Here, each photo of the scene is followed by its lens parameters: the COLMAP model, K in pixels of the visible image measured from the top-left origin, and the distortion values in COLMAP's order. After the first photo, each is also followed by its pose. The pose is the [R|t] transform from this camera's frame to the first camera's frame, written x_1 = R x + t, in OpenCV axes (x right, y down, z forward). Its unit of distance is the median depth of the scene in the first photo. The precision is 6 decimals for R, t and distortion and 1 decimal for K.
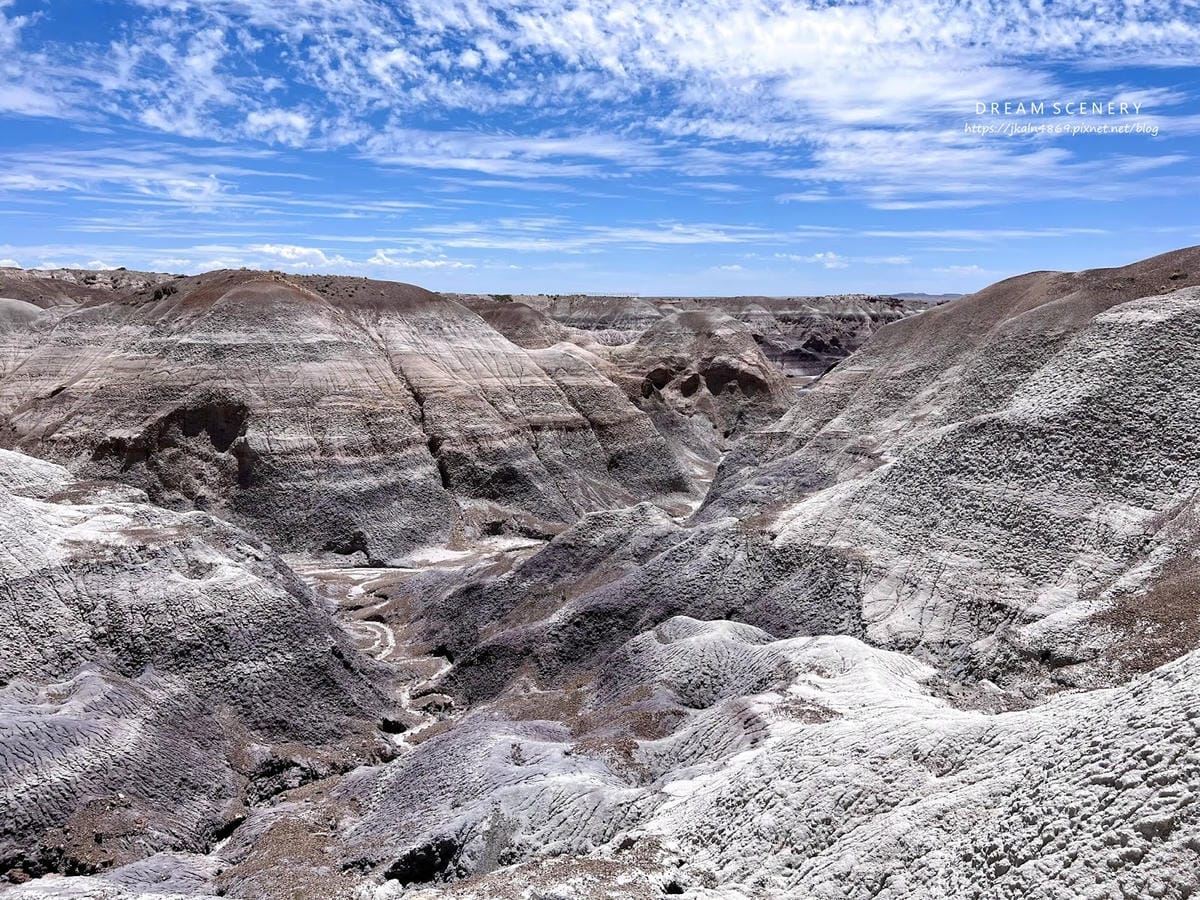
lens RADIAL K [[899.6, 0, 597.9], [0, 899.6, 436.3], [0, 0, 1]] dist [0.080093, -0.111318]
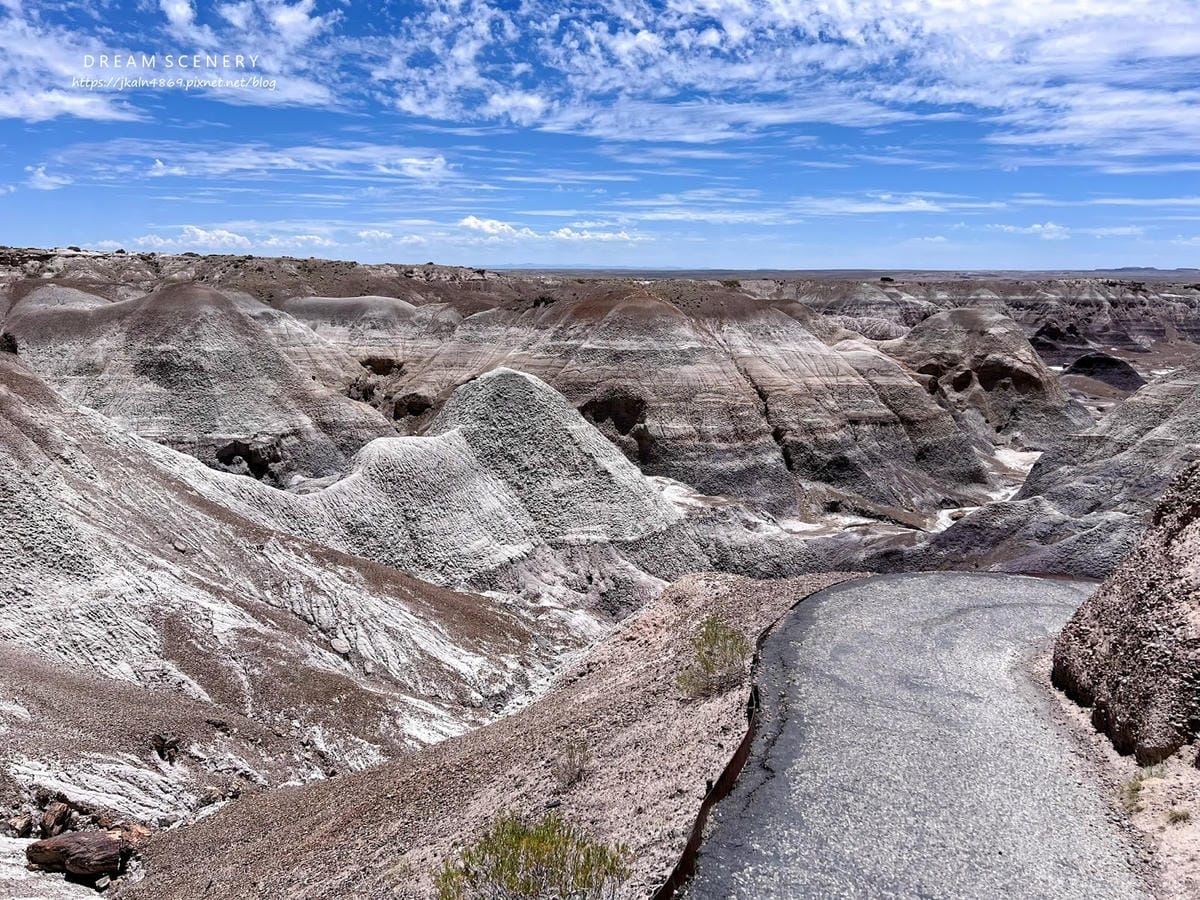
lens RADIAL K [[893.3, 0, 599.8], [0, 893.3, 455.1], [0, 0, 1]] dist [0.076844, -0.092159]
pose [[0.979860, 0.045014, -0.194546, -0.187912], [-0.035397, 0.997986, 0.052632, -0.018751], [0.196524, -0.044685, 0.979480, -0.230392]]
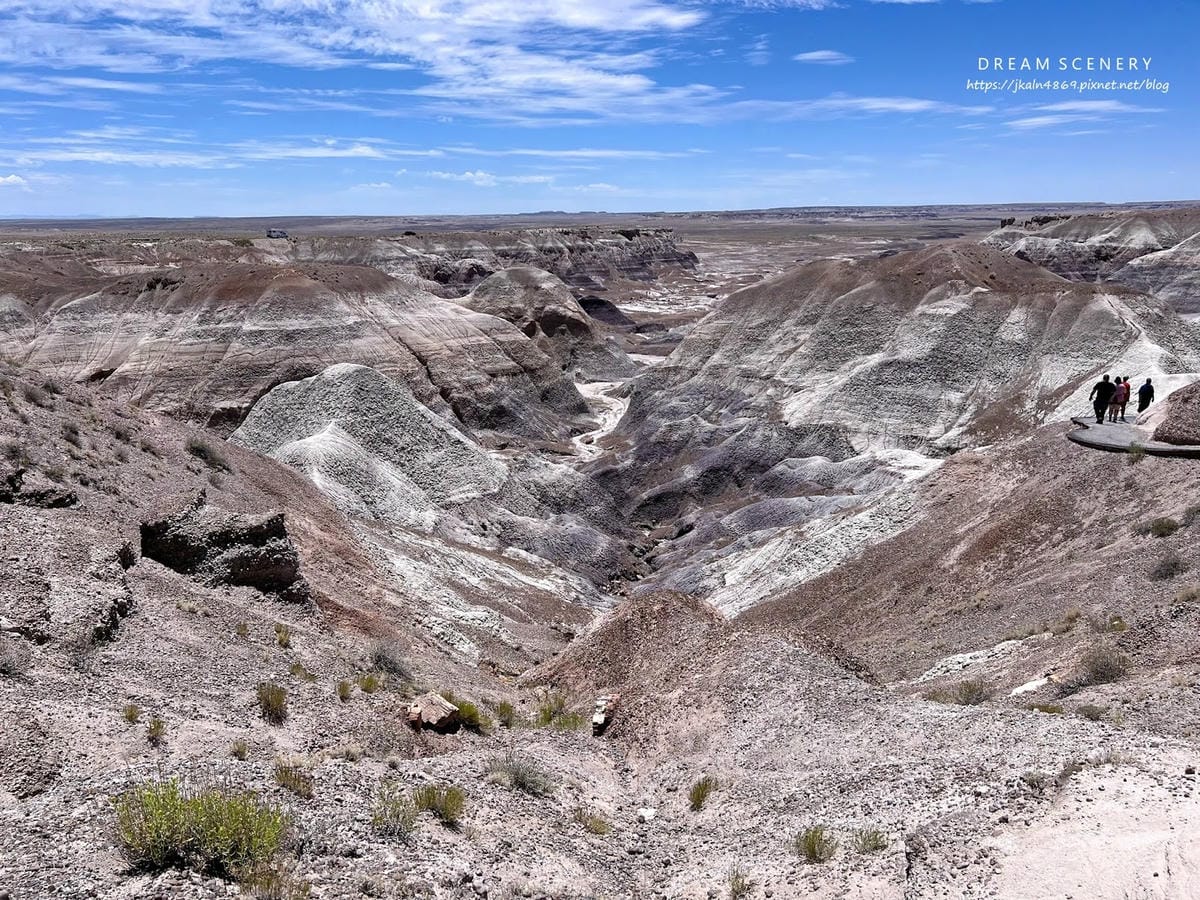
lens RADIAL K [[893.3, 0, 599.8], [0, 893.3, 455.1], [0, 0, 1]] dist [0.076844, -0.092159]
pose [[0.929308, -0.108620, 0.352970, -0.469931], [0.070544, 0.990380, 0.119041, -0.045225], [-0.362505, -0.085726, 0.928031, -0.370255]]
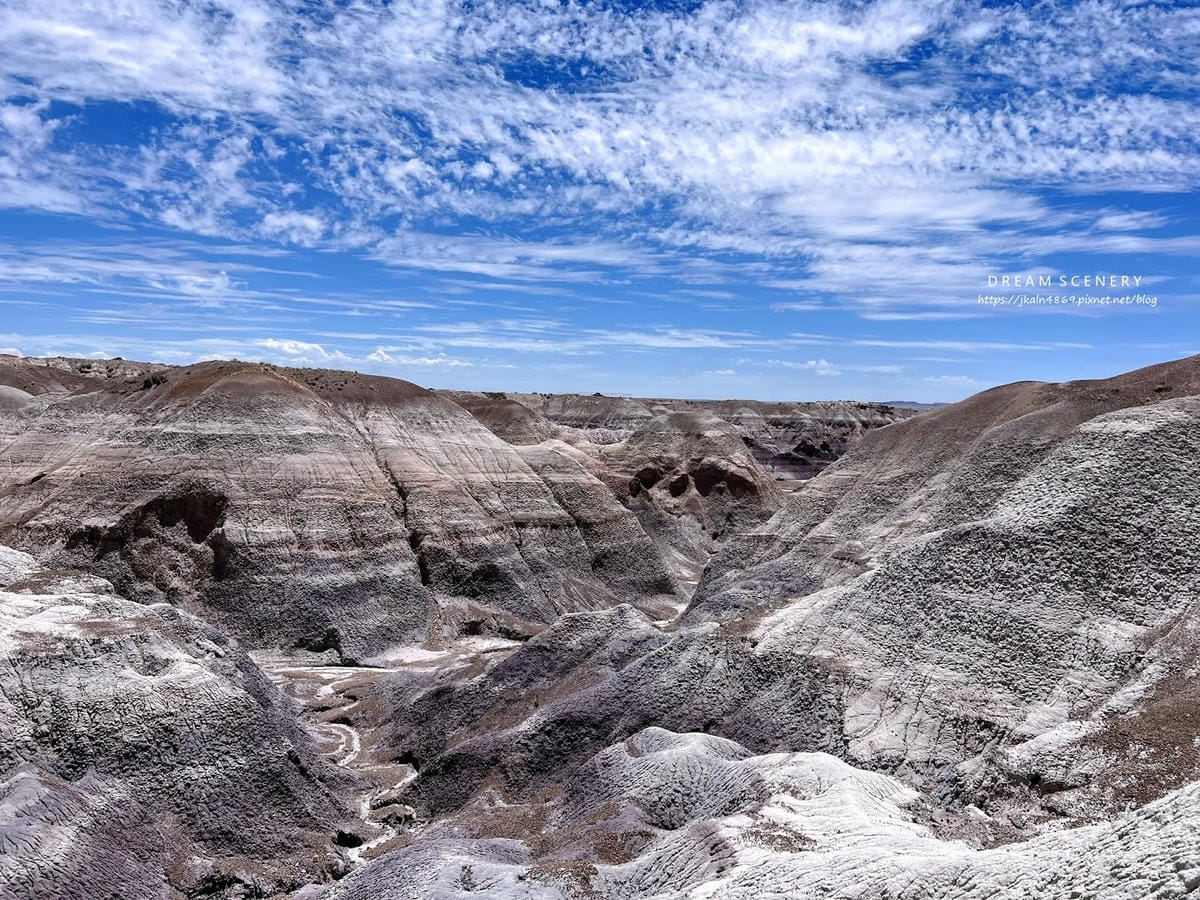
lens RADIAL K [[893.3, 0, 599.8], [0, 893.3, 455.1], [0, 0, 1]] dist [0.076844, -0.092159]
pose [[0.999721, 0.023450, 0.002691, 0.015144], [-0.023115, 0.995718, -0.089502, 0.000085], [-0.004778, 0.089415, 0.995983, 0.018224]]
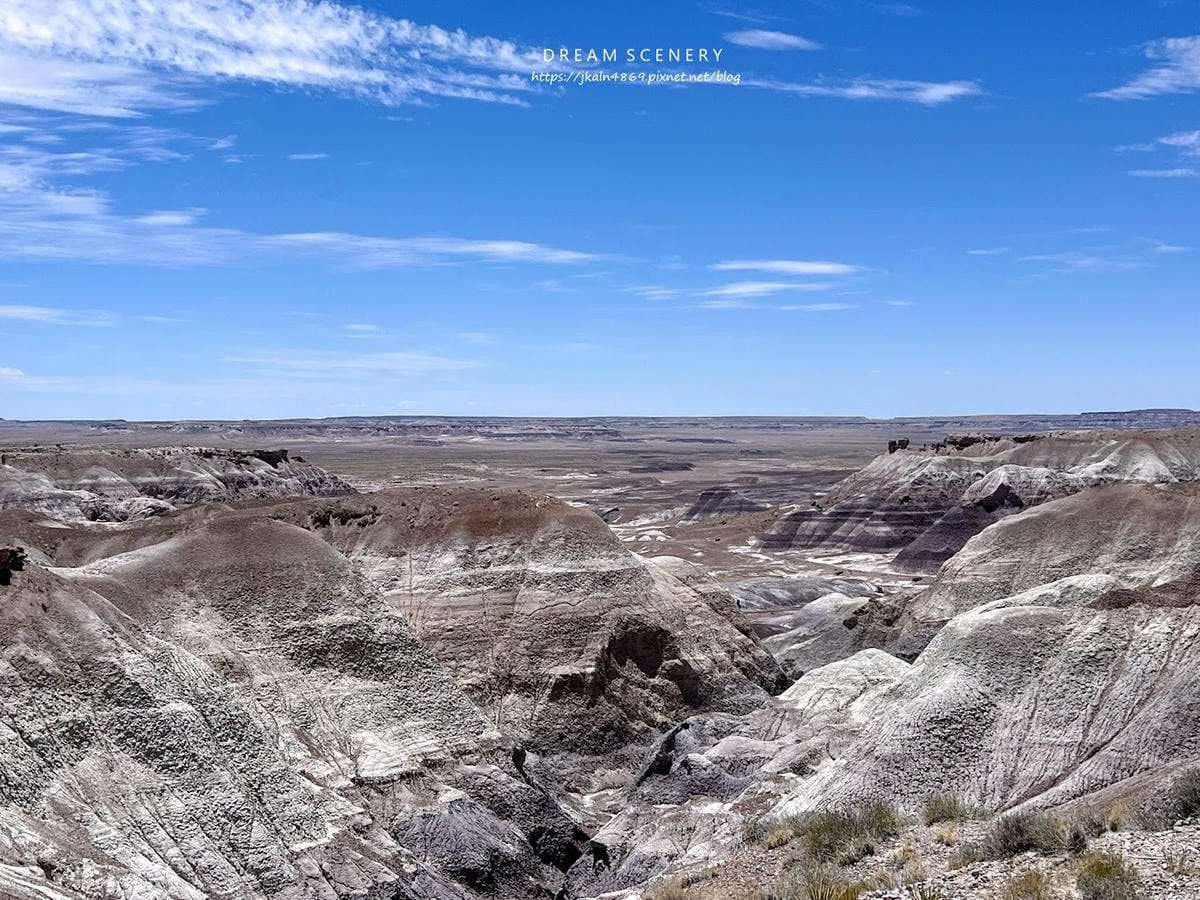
lens RADIAL K [[1700.5, 0, 600.0], [0, 1700.5, 450.0], [0, 0, 1]] dist [0.237577, -0.011503]
pose [[0.751325, -0.013829, 0.659787, -1.603548], [0.103817, 0.989808, -0.097474, -0.051250], [-0.651715, 0.141732, 0.745104, -0.379478]]
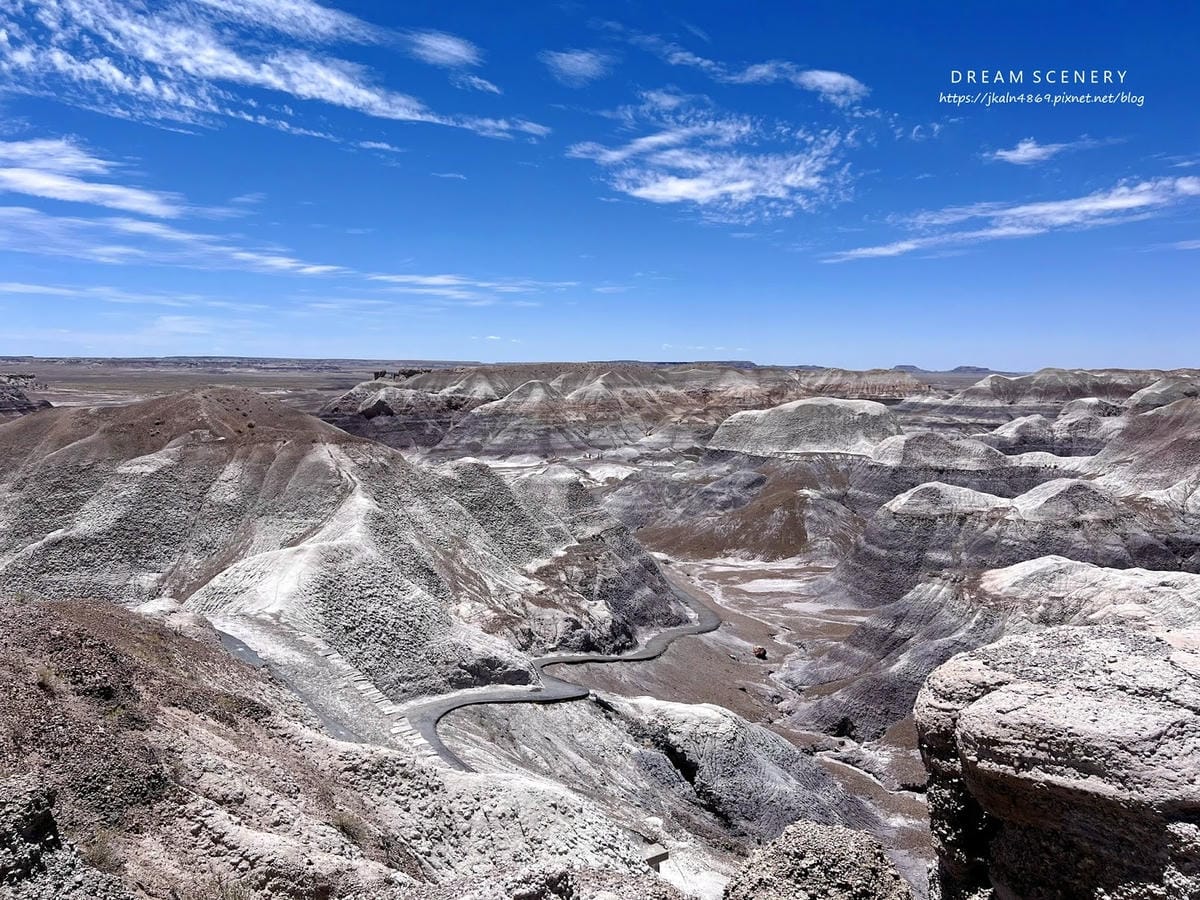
lens RADIAL K [[893.3, 0, 599.8], [0, 893.3, 455.1], [0, 0, 1]] dist [0.076844, -0.092159]
pose [[0.539041, -0.080051, 0.838467, -0.186034], [0.119332, 0.992690, 0.018057, -0.035885], [-0.833783, 0.090323, 0.544653, -0.329466]]
